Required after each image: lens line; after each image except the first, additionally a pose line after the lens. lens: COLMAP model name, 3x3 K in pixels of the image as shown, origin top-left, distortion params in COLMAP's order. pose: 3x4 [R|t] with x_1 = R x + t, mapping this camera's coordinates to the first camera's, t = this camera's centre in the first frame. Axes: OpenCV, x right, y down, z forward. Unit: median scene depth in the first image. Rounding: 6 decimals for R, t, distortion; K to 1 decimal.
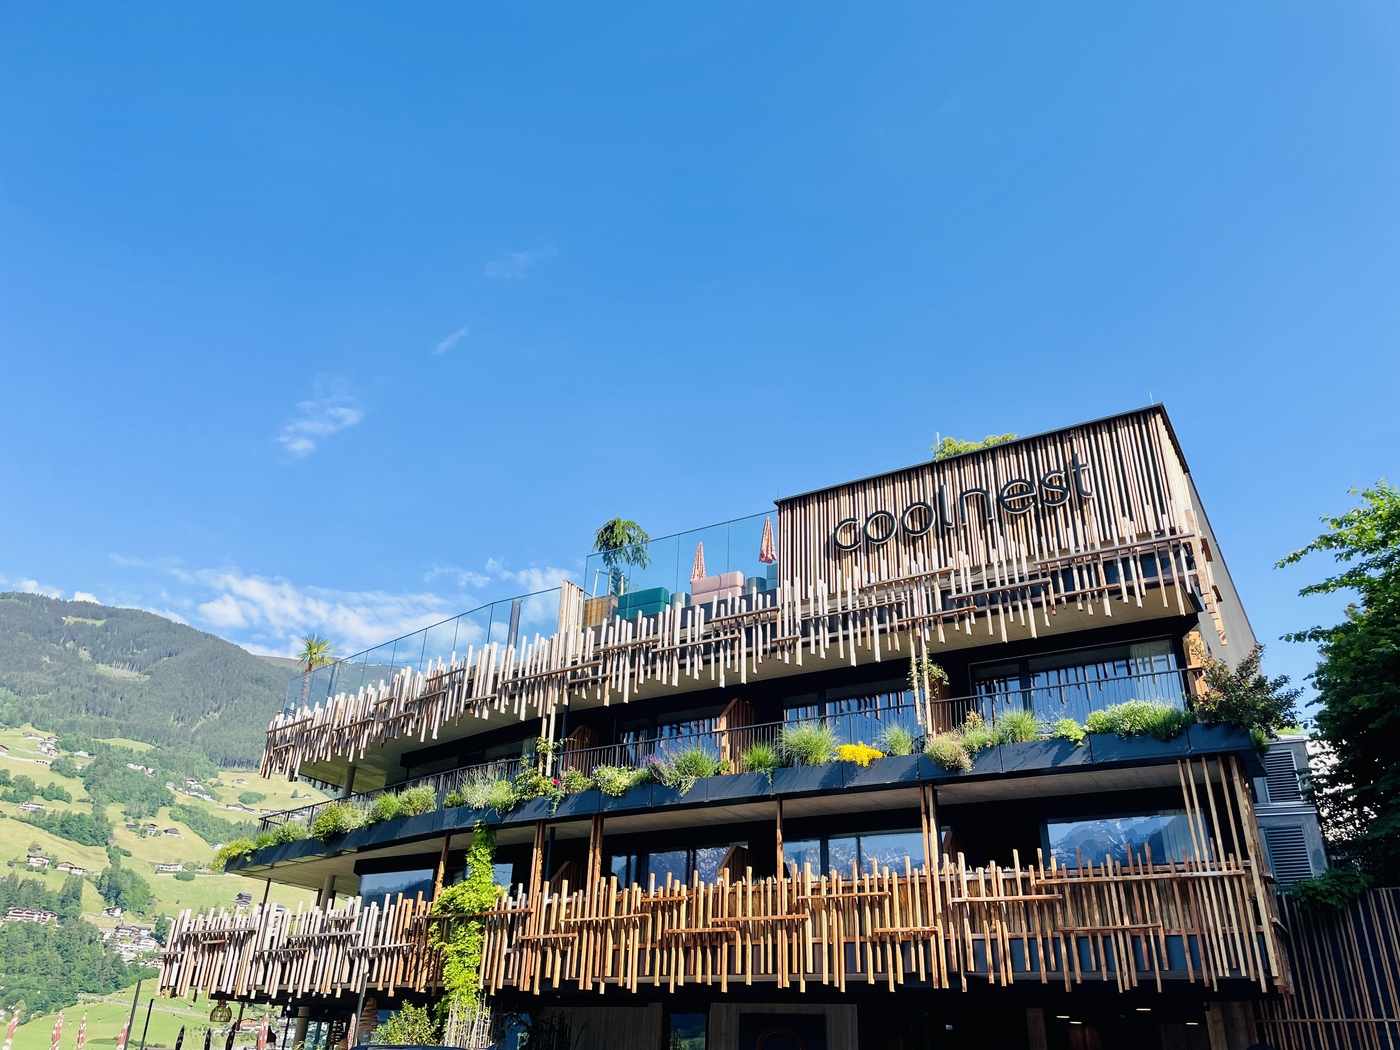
lens RADIAL K [[1062.3, 0, 700.0], [0, 1062.3, 525.0], [0, 0, 1]] dist [0.102326, -0.131163]
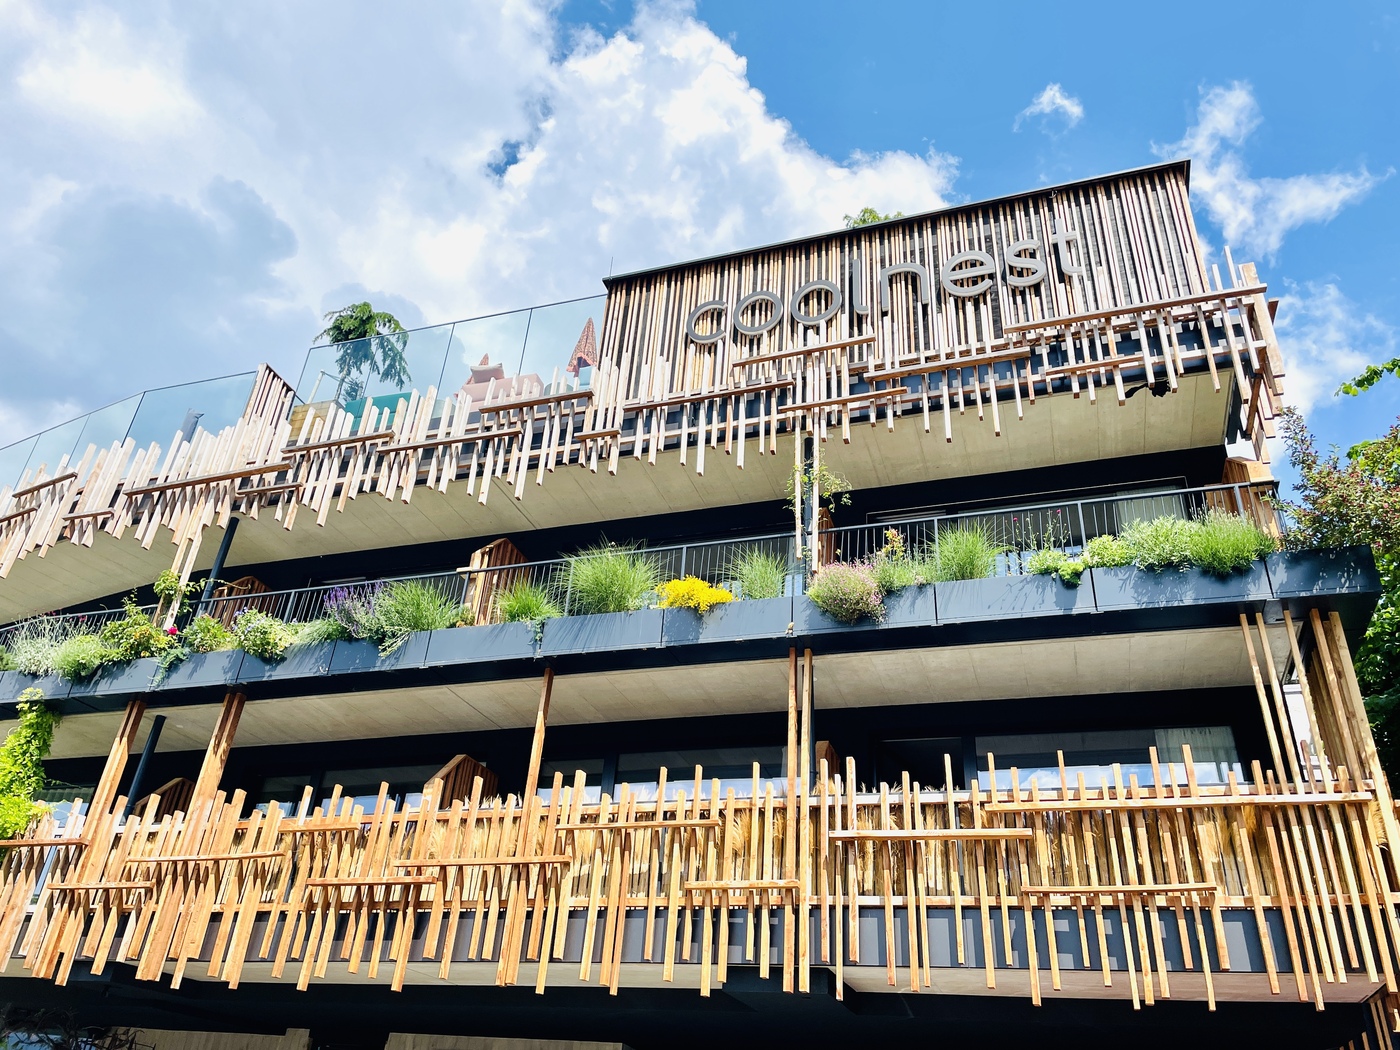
lens RADIAL K [[1032.8, 0, 700.0], [0, 1032.8, 525.0], [0, 0, 1]] dist [0.089260, -0.110137]
pose [[0.972093, 0.149729, 0.180599, 0.038215], [-0.135293, 0.986724, -0.089838, 0.208577], [-0.191653, 0.062897, 0.979445, 0.397713]]
